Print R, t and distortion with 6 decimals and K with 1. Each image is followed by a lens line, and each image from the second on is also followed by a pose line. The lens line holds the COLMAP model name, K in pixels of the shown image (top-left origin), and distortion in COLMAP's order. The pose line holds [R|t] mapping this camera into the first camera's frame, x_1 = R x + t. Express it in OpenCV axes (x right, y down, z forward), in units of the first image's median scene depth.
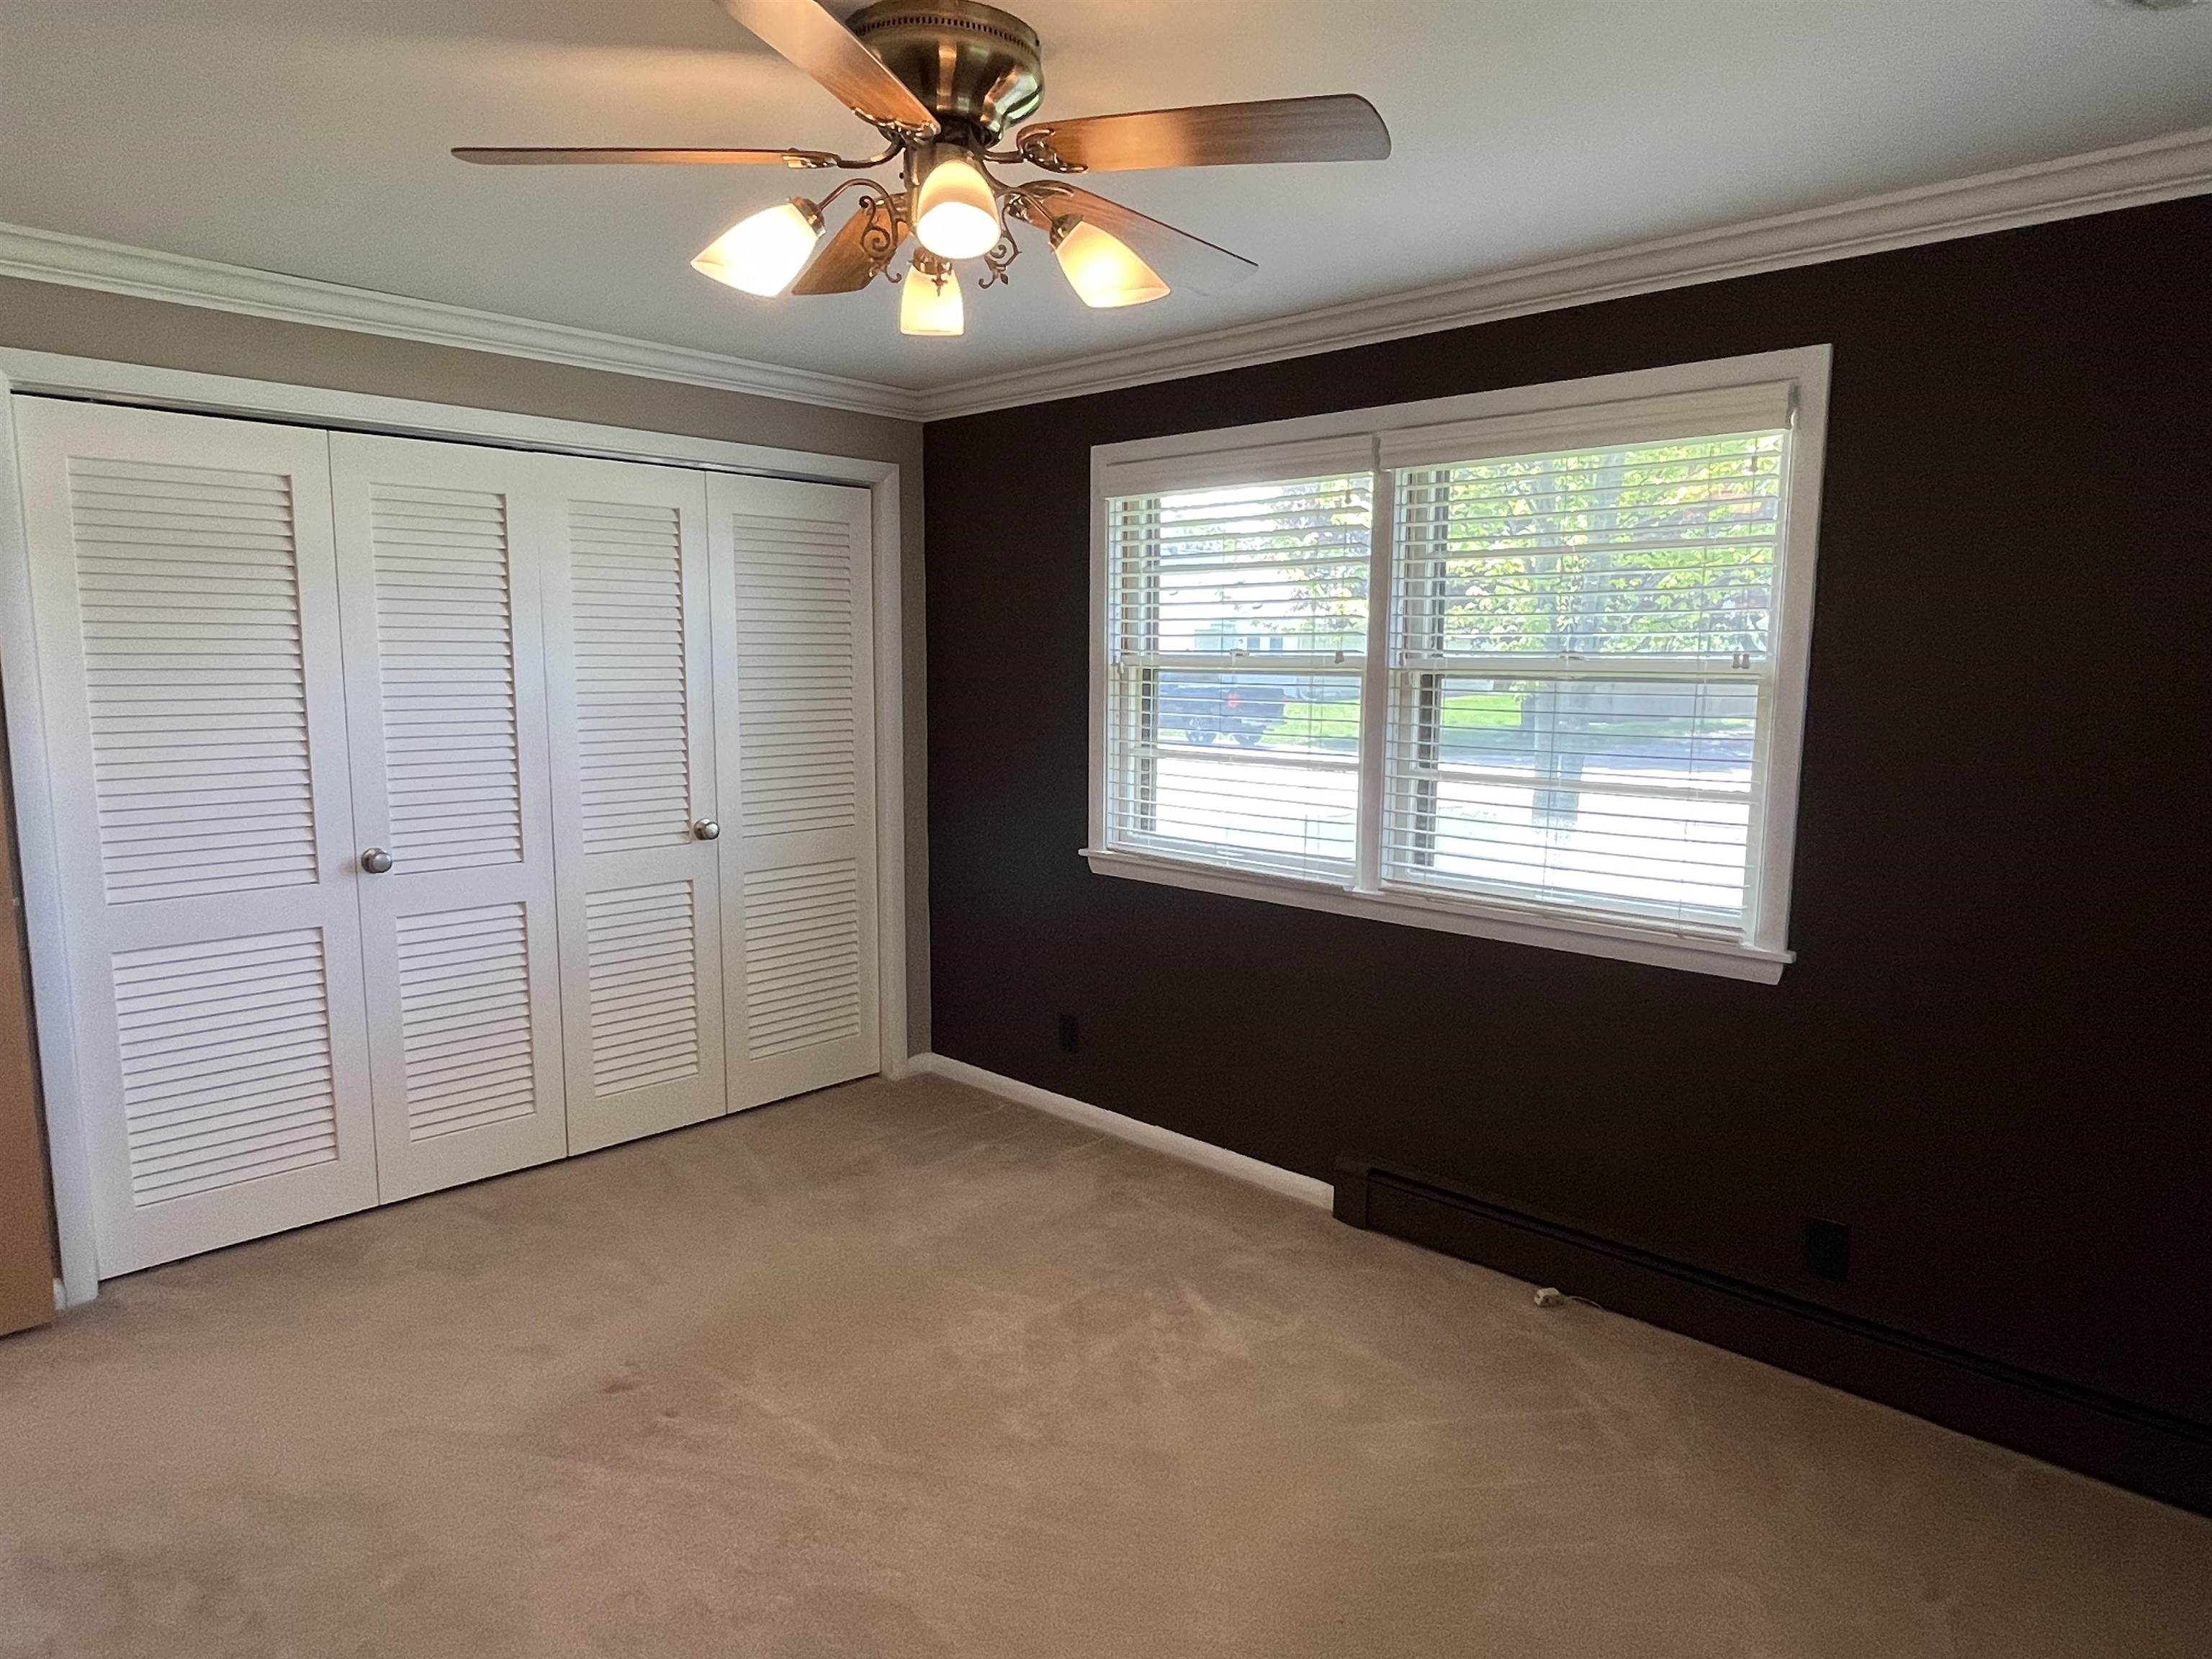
lens RADIAL K [[1336.7, 0, 1106.0], [0, 1336.7, 829.5], [0, 0, 1]] dist [0.002238, 0.003897]
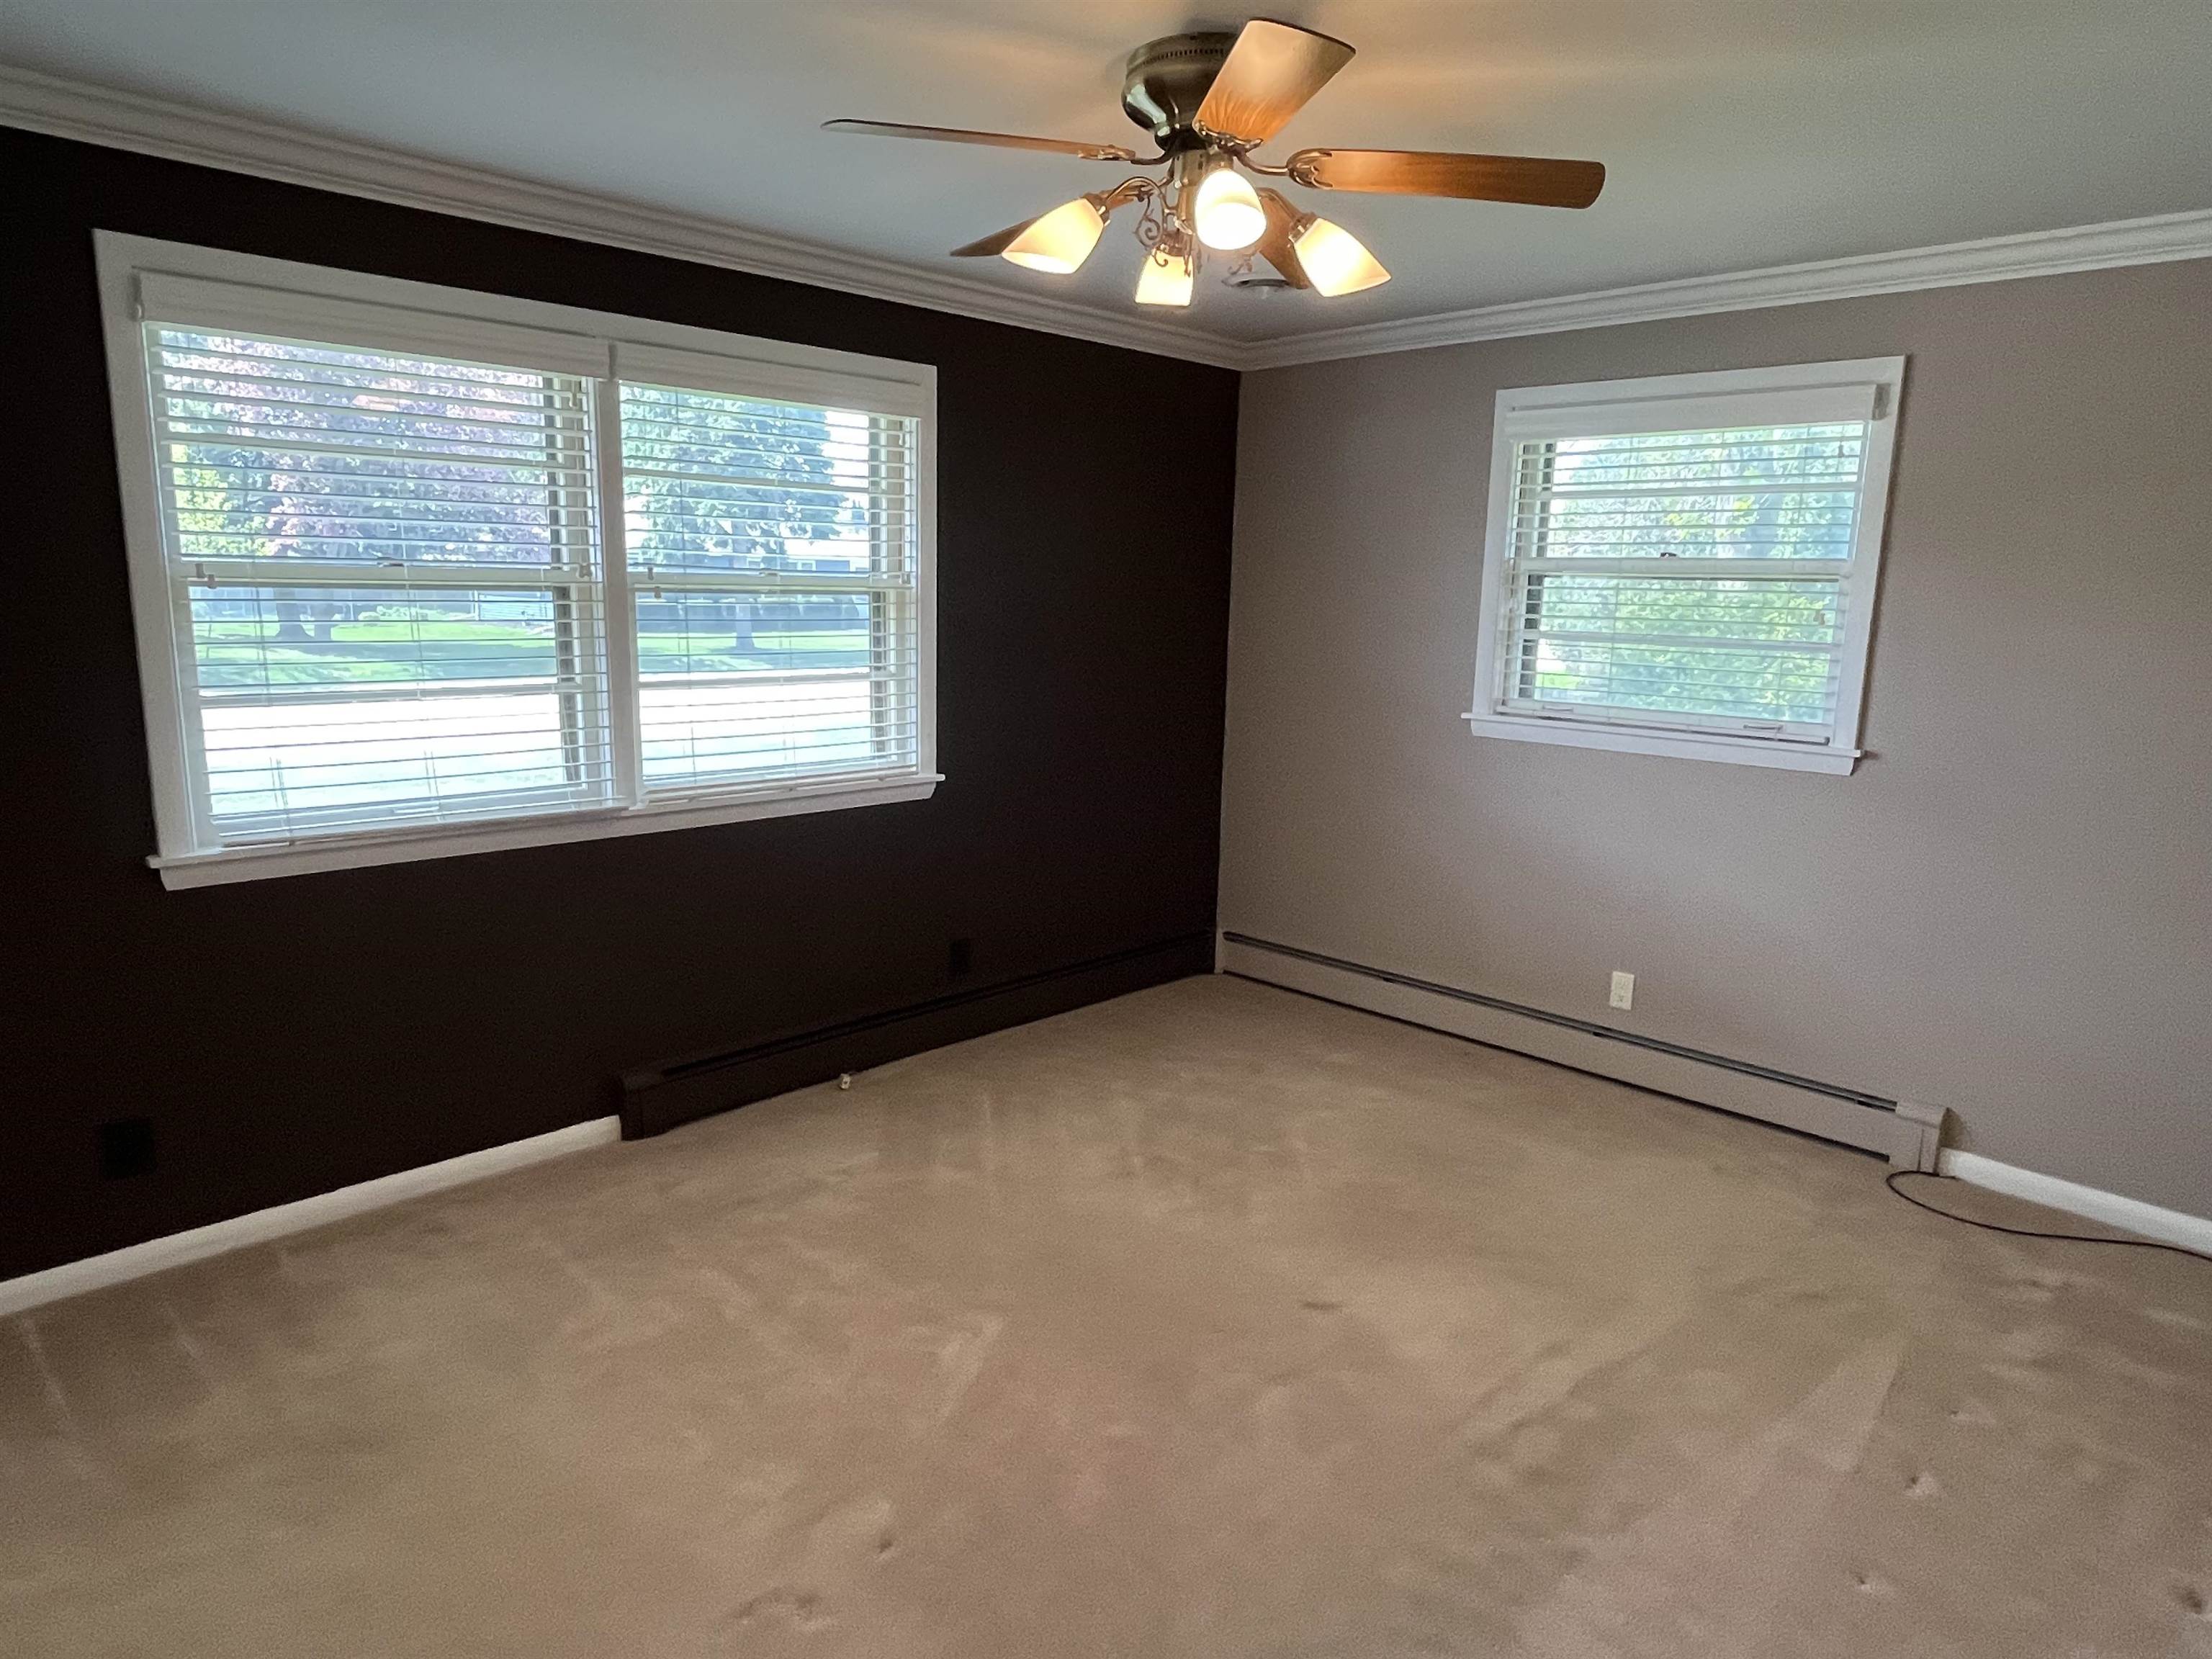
lens RADIAL K [[1336.7, 0, 1106.0], [0, 1336.7, 829.5], [0, 0, 1]] dist [0.002238, 0.003897]
pose [[0.037366, -0.194055, 0.980279, -0.797113], [0.106104, 0.976189, 0.189201, -0.092047], [-0.993653, 0.096942, 0.057066, 0.604797]]
